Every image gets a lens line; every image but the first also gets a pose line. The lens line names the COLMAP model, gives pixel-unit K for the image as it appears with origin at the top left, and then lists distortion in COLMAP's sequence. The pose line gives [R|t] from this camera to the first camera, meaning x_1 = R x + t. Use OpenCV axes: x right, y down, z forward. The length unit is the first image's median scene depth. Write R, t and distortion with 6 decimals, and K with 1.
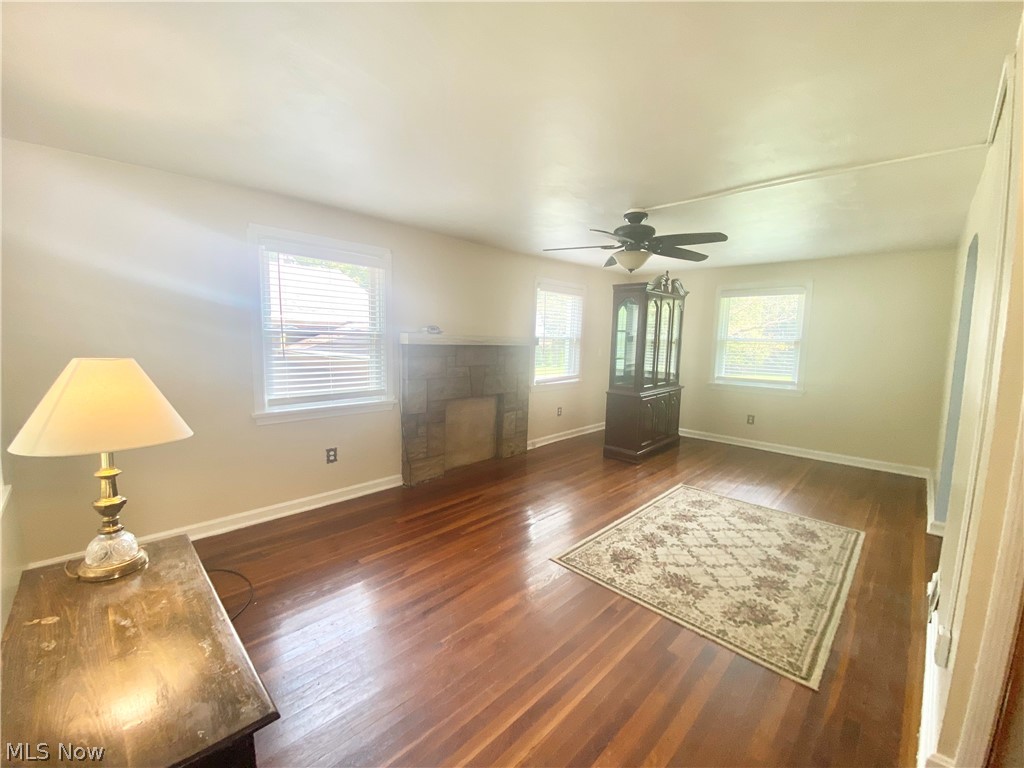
lens RADIAL K [[416.3, 0, 509.8], [0, 416.3, 382.5], [0, 0, 1]] dist [0.031550, -0.021533]
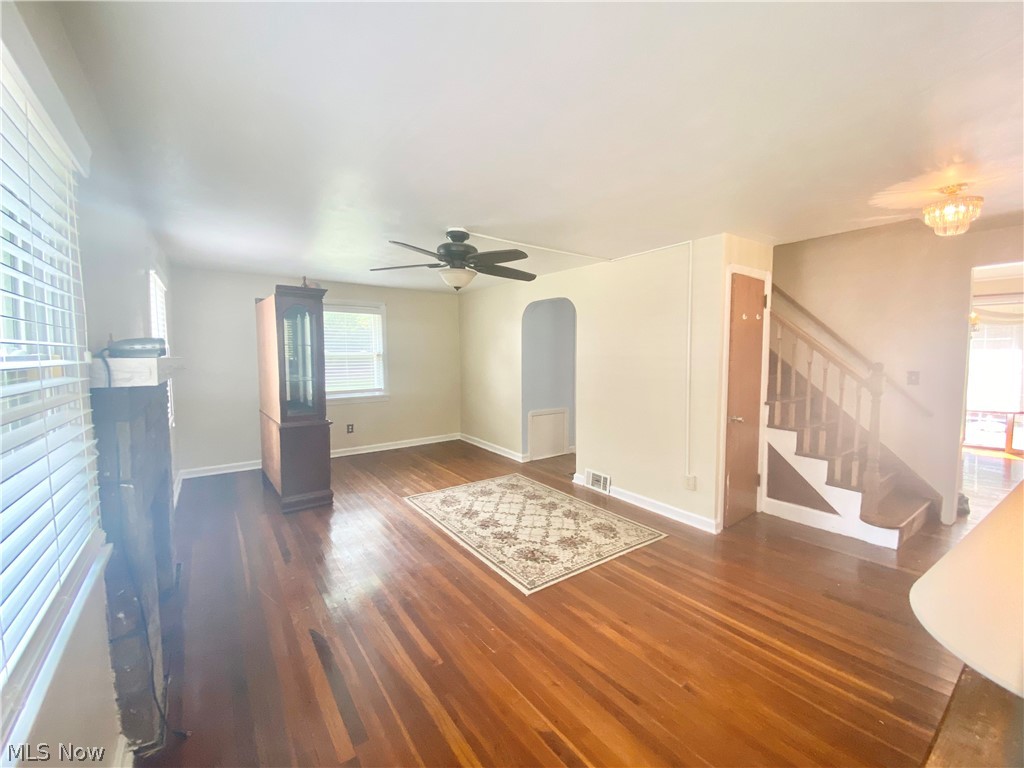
lens RADIAL K [[416.3, 0, 509.8], [0, 416.3, 382.5], [0, 0, 1]] dist [0.031550, -0.021533]
pose [[0.177028, -0.092842, 0.979817, -0.719370], [0.114870, 0.990686, 0.073117, -0.108104], [-0.977479, 0.099608, 0.186044, 0.759320]]
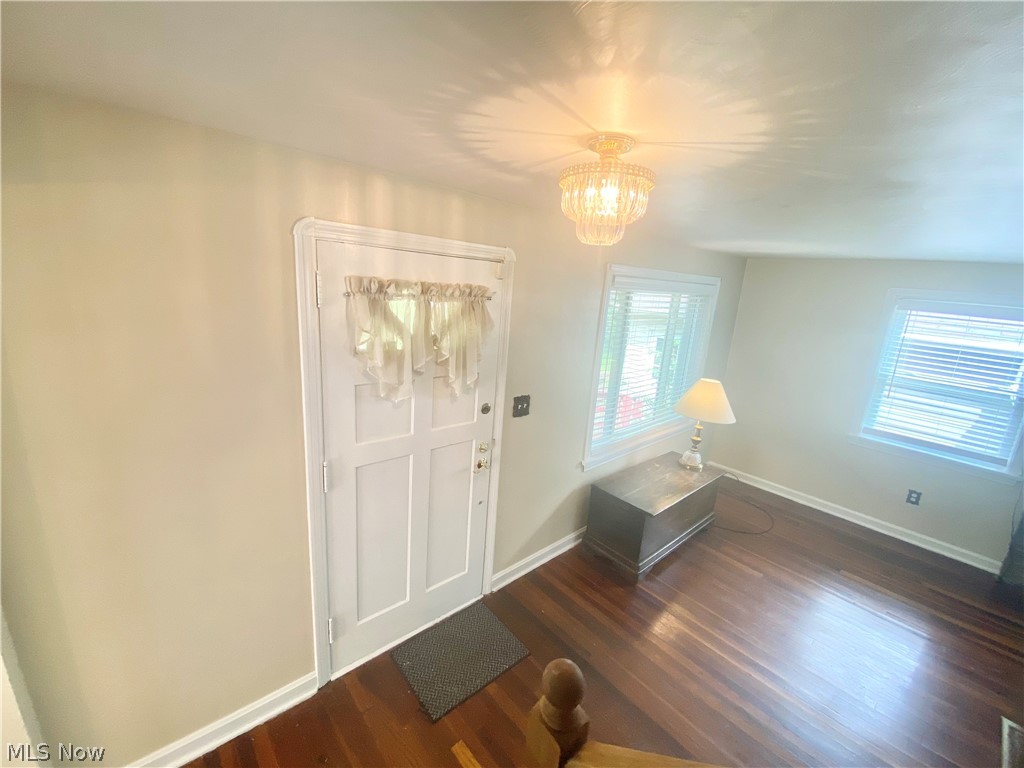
lens RADIAL K [[416.3, 0, 509.8], [0, 416.3, 382.5], [0, 0, 1]] dist [0.031550, -0.021533]
pose [[-0.051075, 0.212232, -0.975884, 0.699945], [-0.174751, 0.960184, 0.217964, -0.182889], [0.983287, 0.181669, -0.011954, -0.036180]]
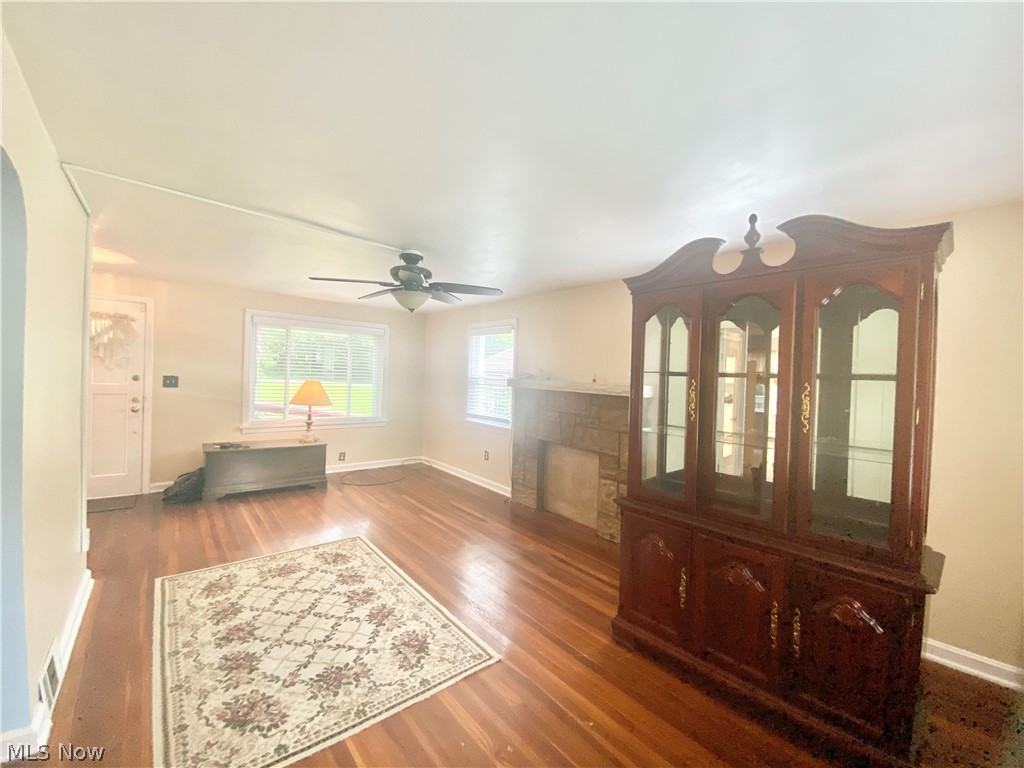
lens RADIAL K [[416.3, 0, 509.8], [0, 416.3, 382.5], [0, 0, 1]] dist [0.031550, -0.021533]
pose [[-0.105360, -0.003818, -0.994427, 1.323432], [-0.145107, 0.989348, 0.011576, -0.151385], [0.983790, 0.145518, -0.104791, 1.441741]]
